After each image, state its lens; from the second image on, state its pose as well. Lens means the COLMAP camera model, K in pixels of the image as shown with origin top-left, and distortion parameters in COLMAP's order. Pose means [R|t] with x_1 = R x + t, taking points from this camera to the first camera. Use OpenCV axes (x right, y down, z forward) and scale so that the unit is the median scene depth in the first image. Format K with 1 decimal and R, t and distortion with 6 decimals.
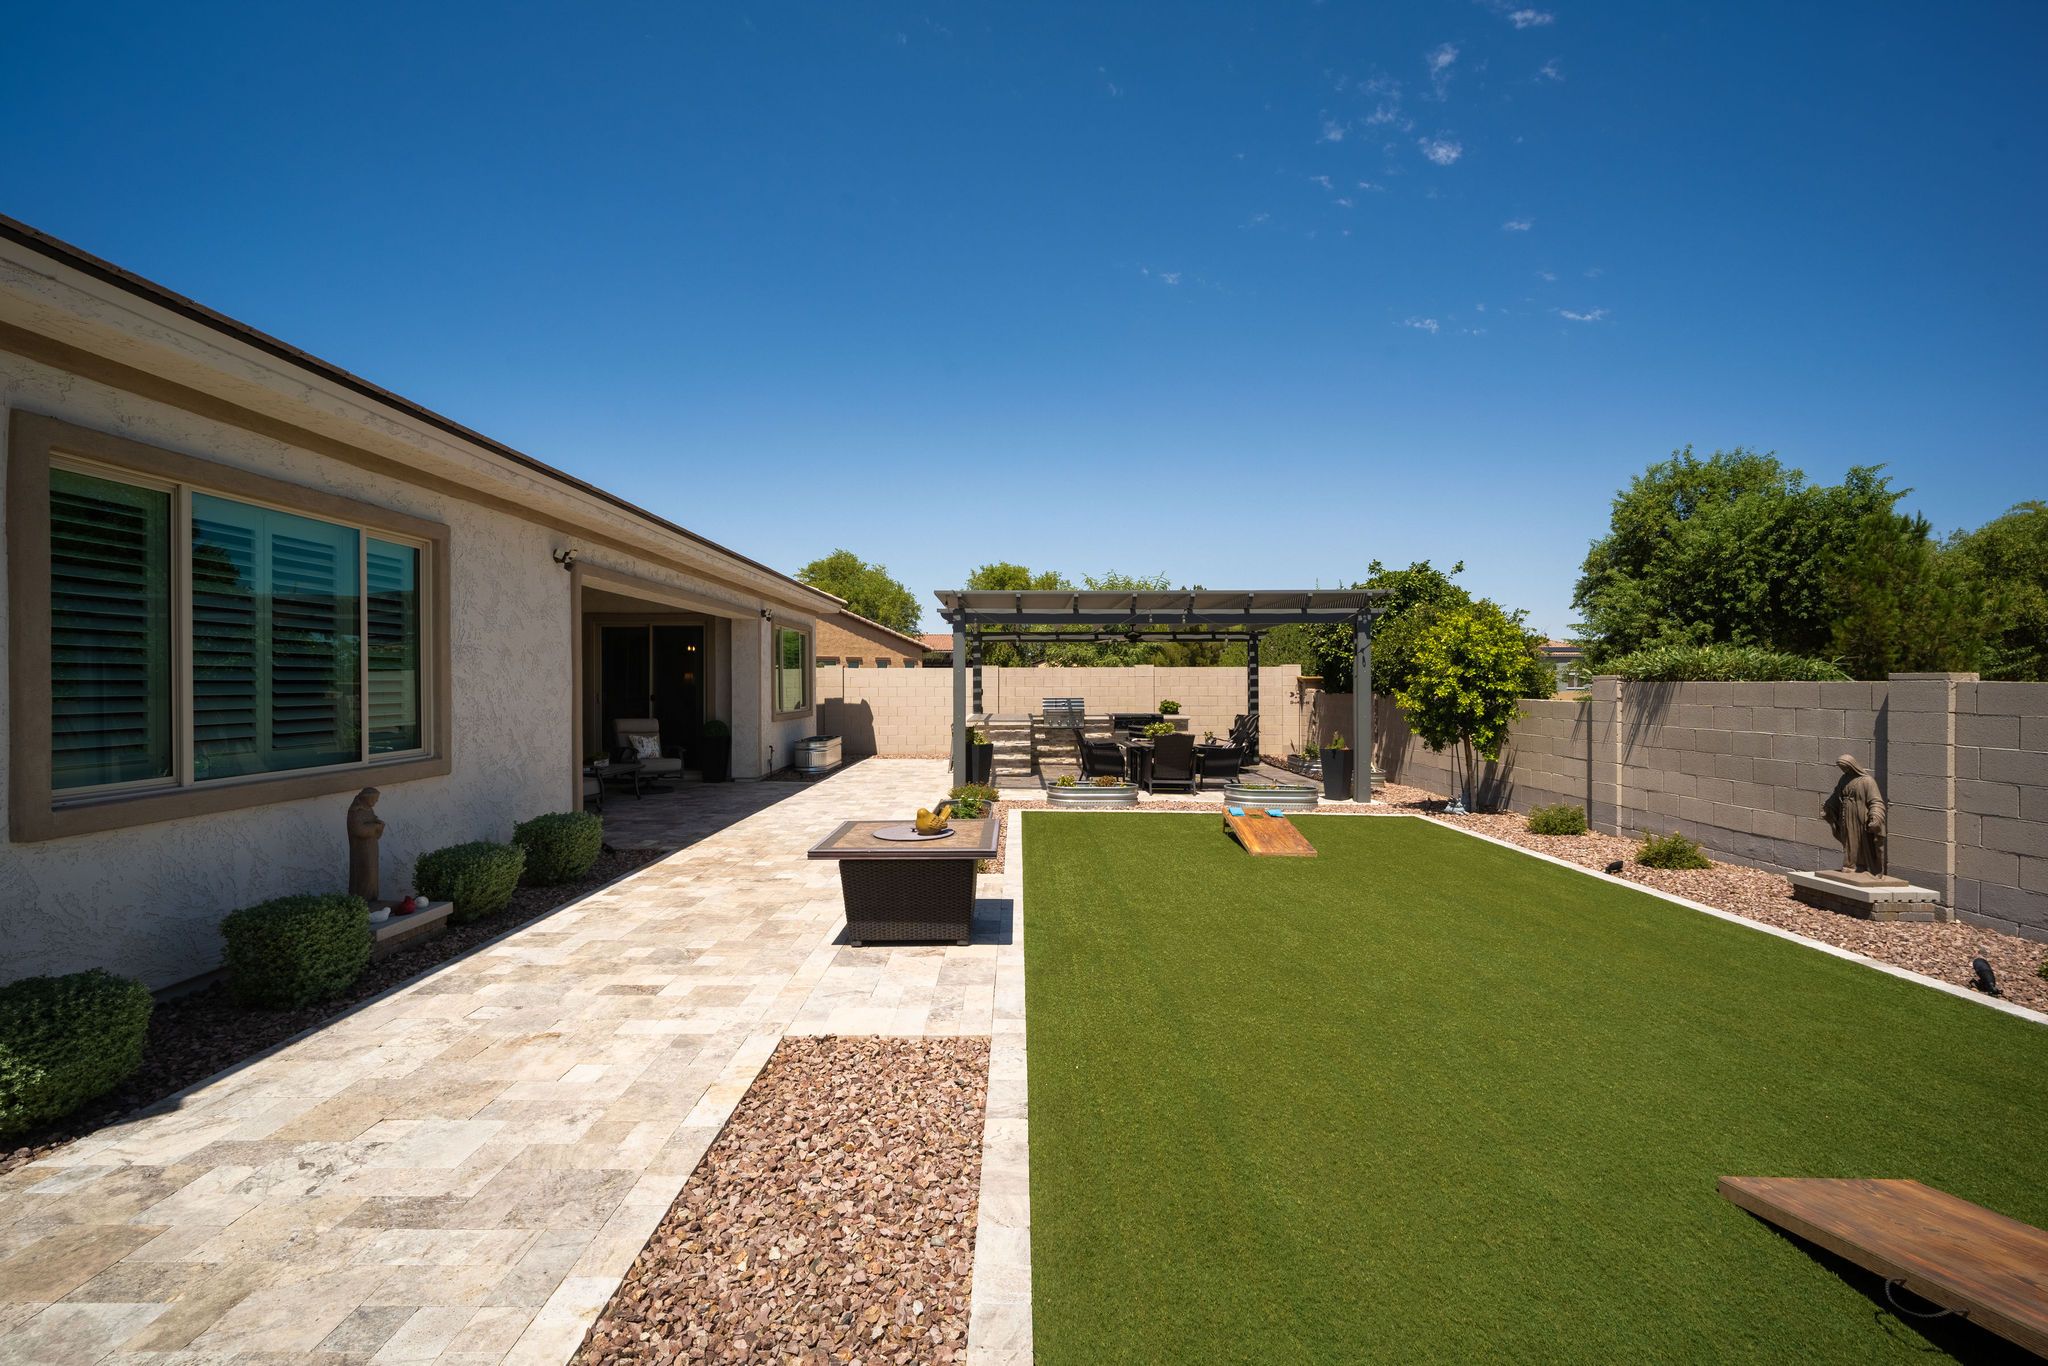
lens RADIAL K [[864.5, 0, 1009.1], [0, 864.5, 689.1], [0, 0, 1]] dist [-0.000145, -0.000550]
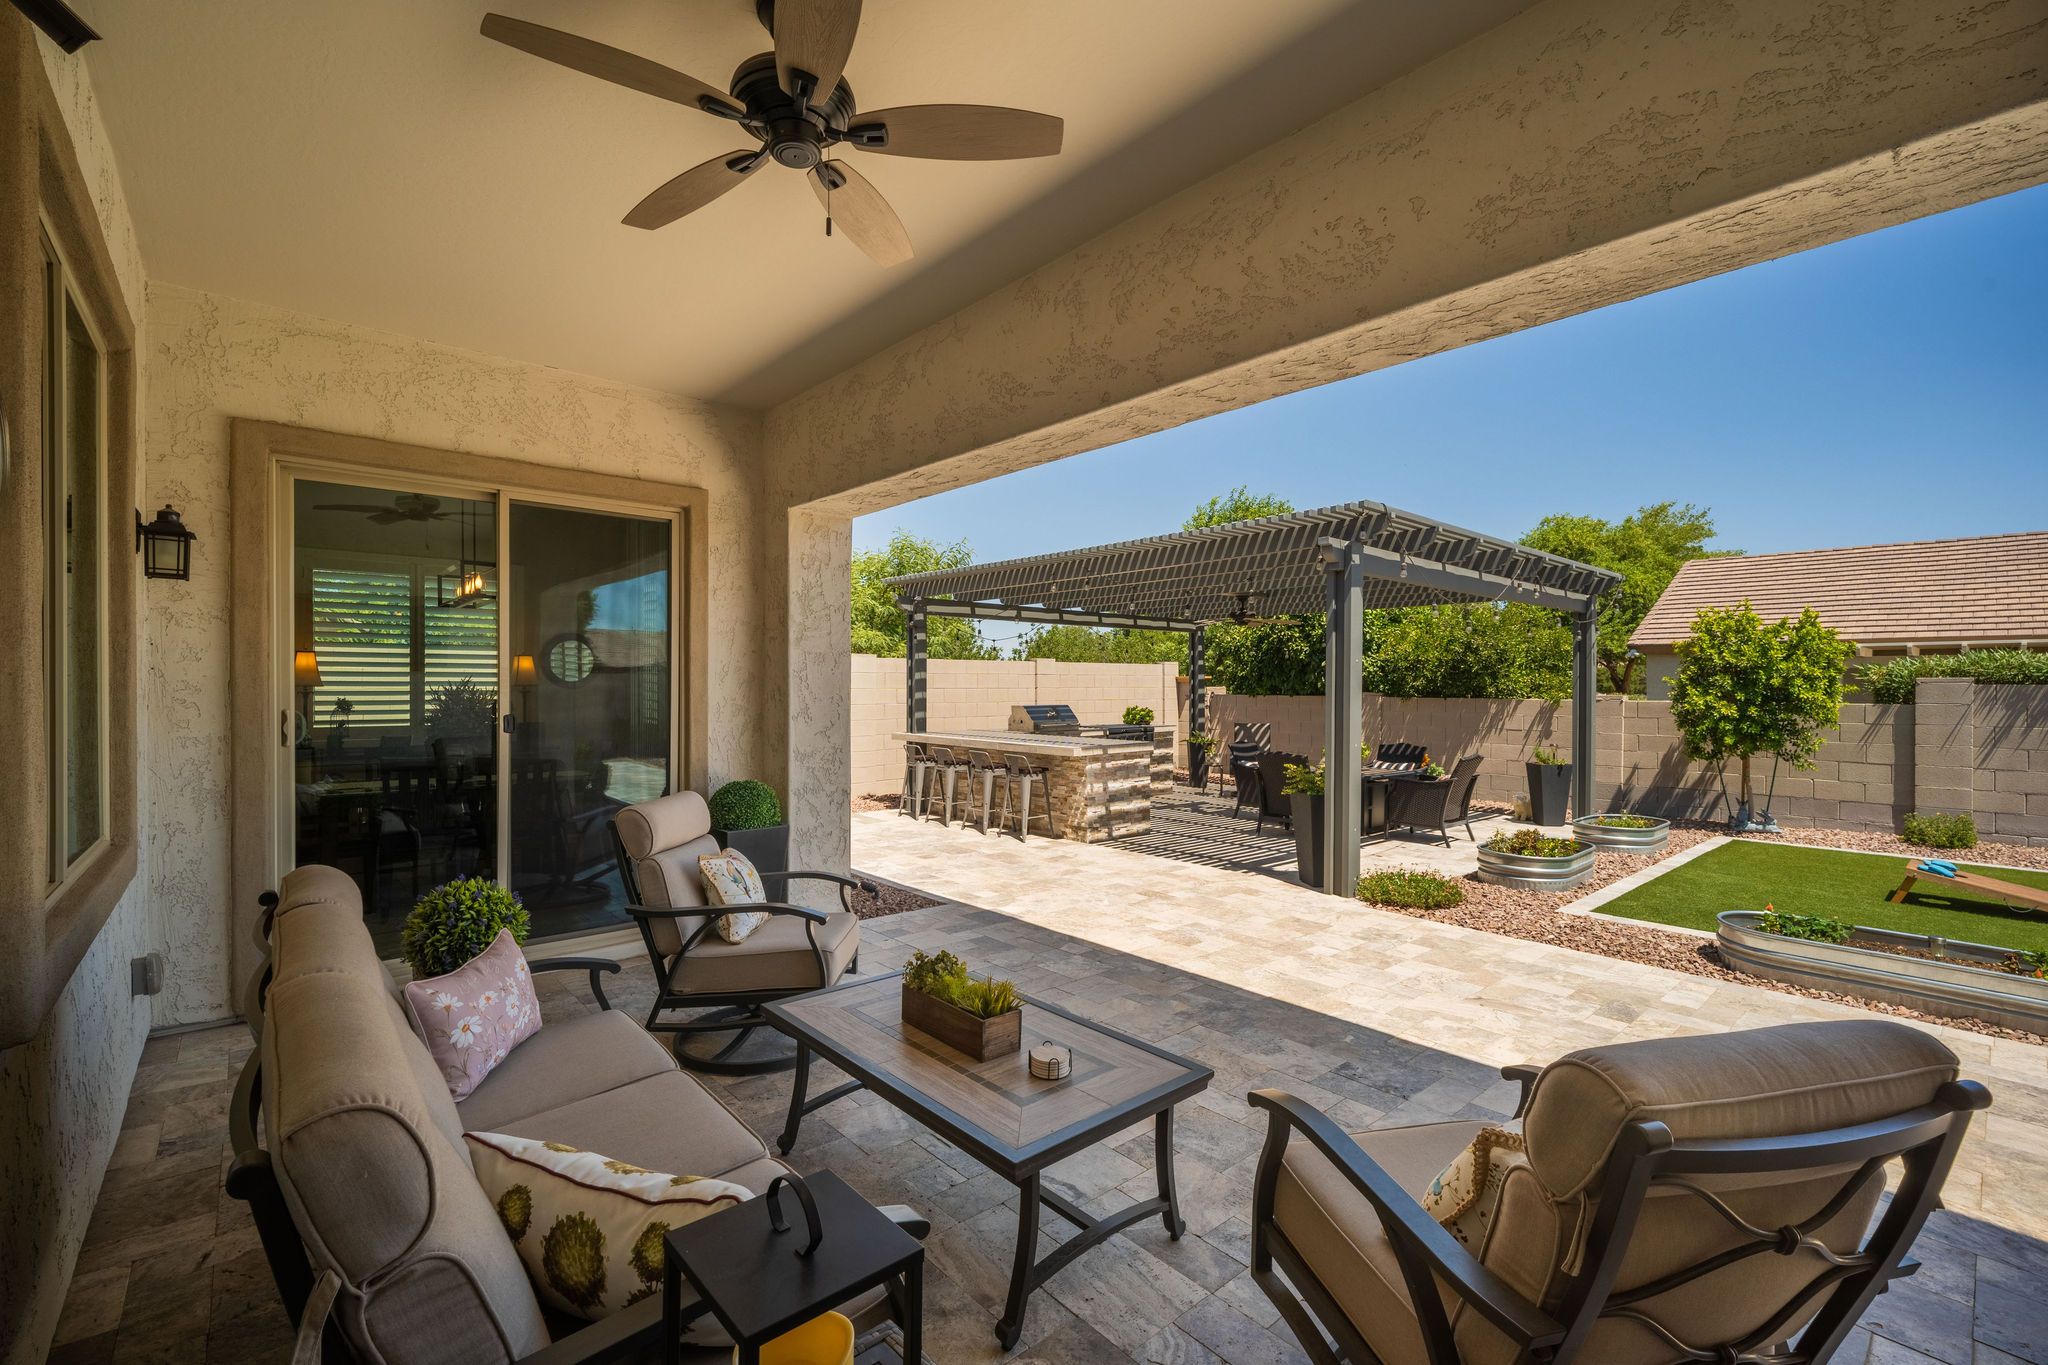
lens RADIAL K [[864.5, 0, 1009.1], [0, 864.5, 688.6], [0, 0, 1]] dist [-0.000145, -0.000550]
pose [[0.741391, -0.002566, 0.671068, -0.435719], [0.002230, 0.999997, 0.001359, -0.004305], [-0.671069, 0.000489, 0.741395, 0.565668]]
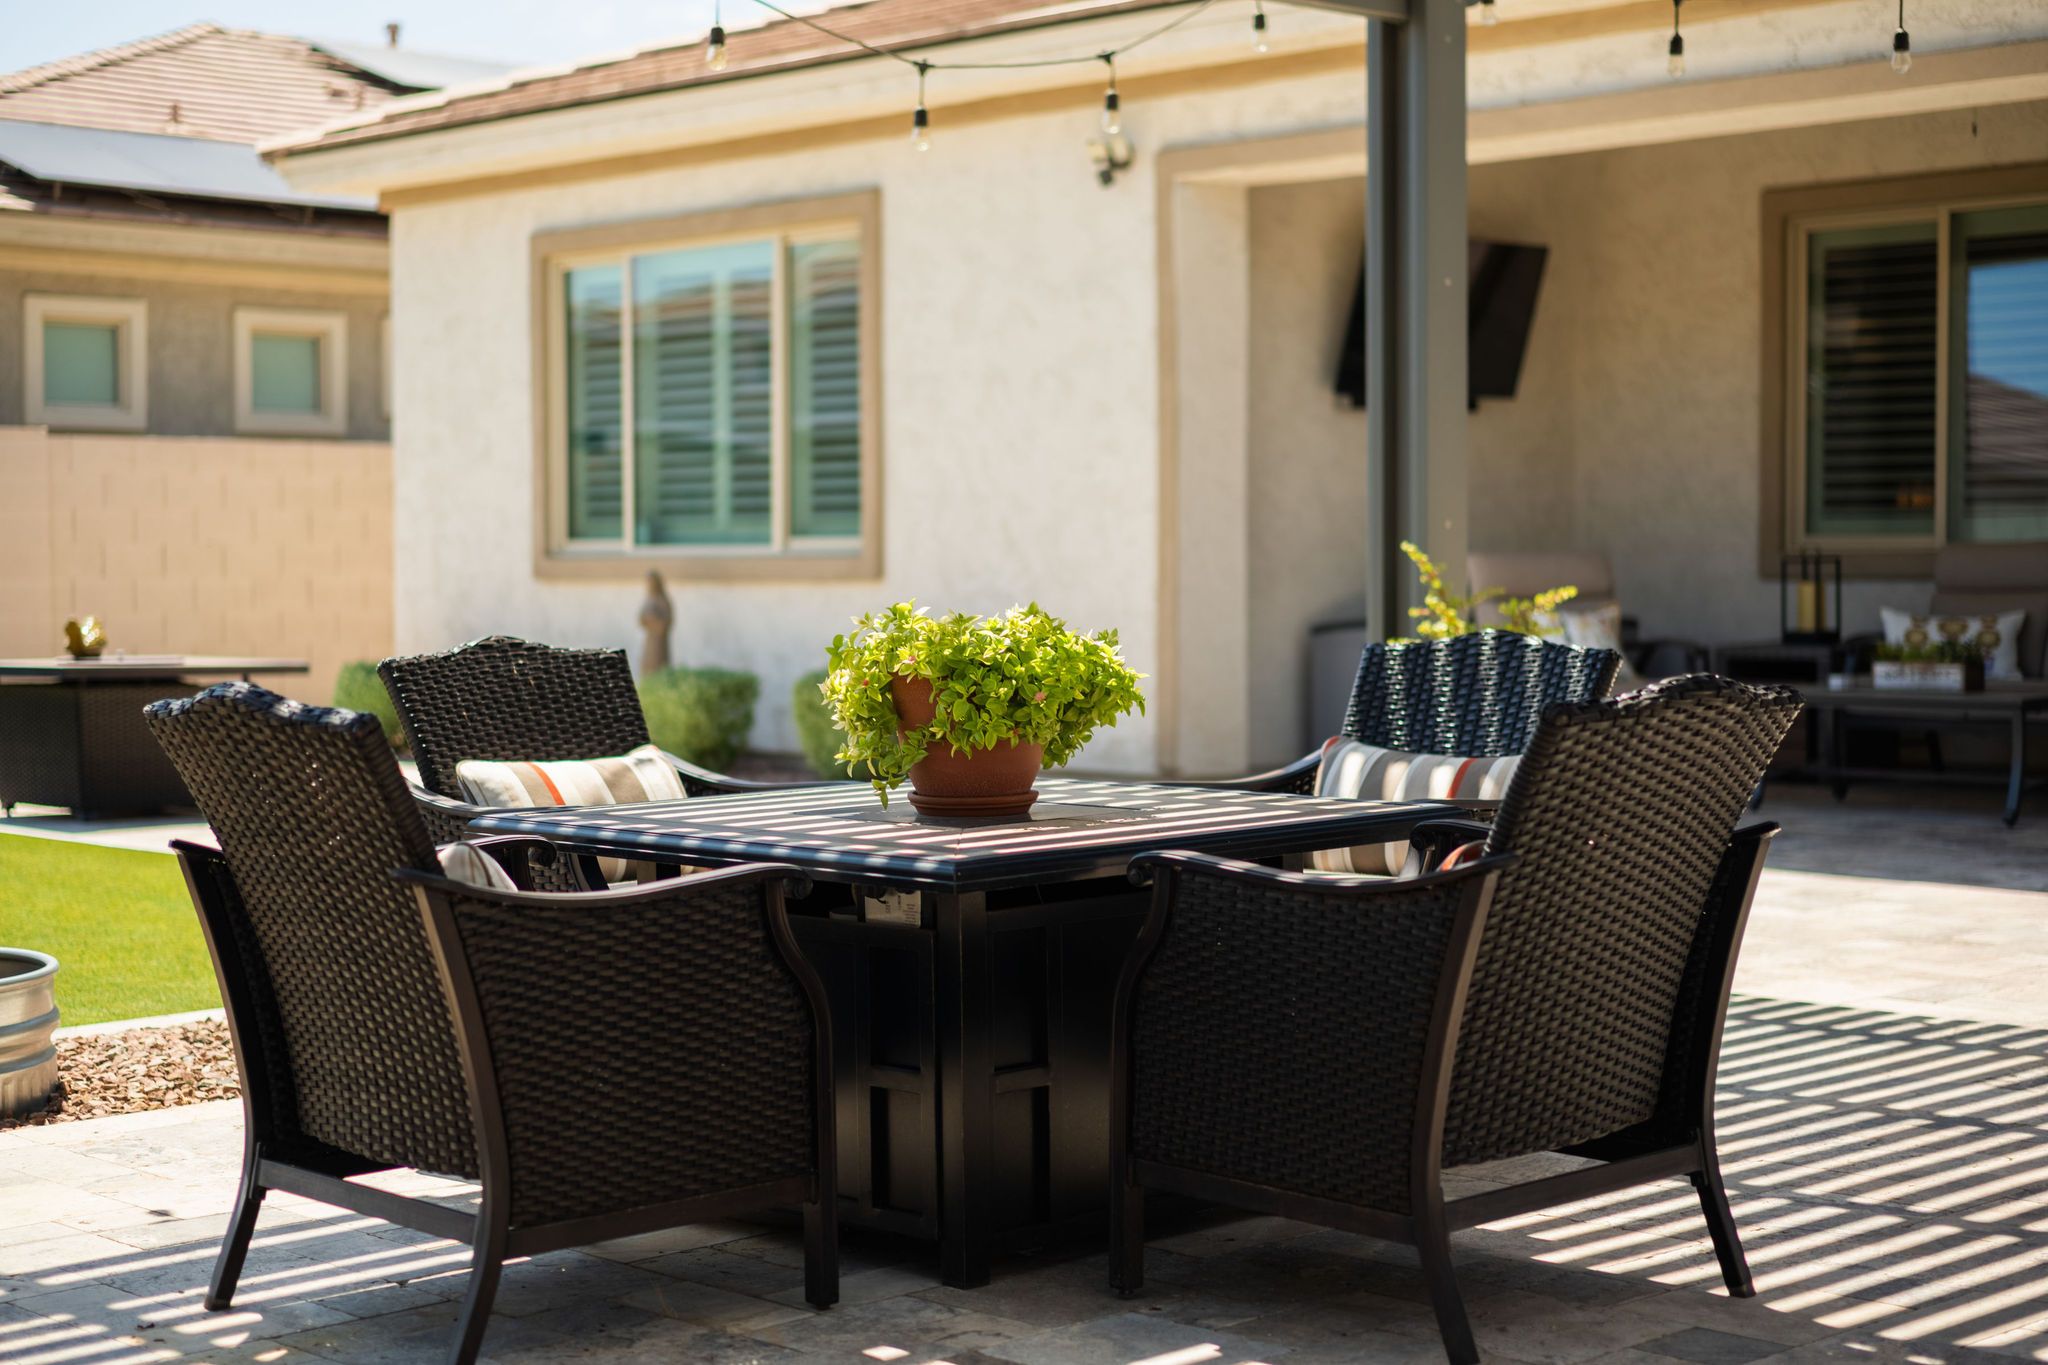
lens RADIAL K [[3222.5, 0, 1024.0], [0, 3222.5, 682.5], [0, 0, 1]] dist [-0.004129, 0.043040]
pose [[-0.714829, 0.034141, -0.698465, 0.367569], [0.000767, 0.998845, 0.048039, 0.023490], [0.699299, 0.033804, -0.714030, 1.091323]]
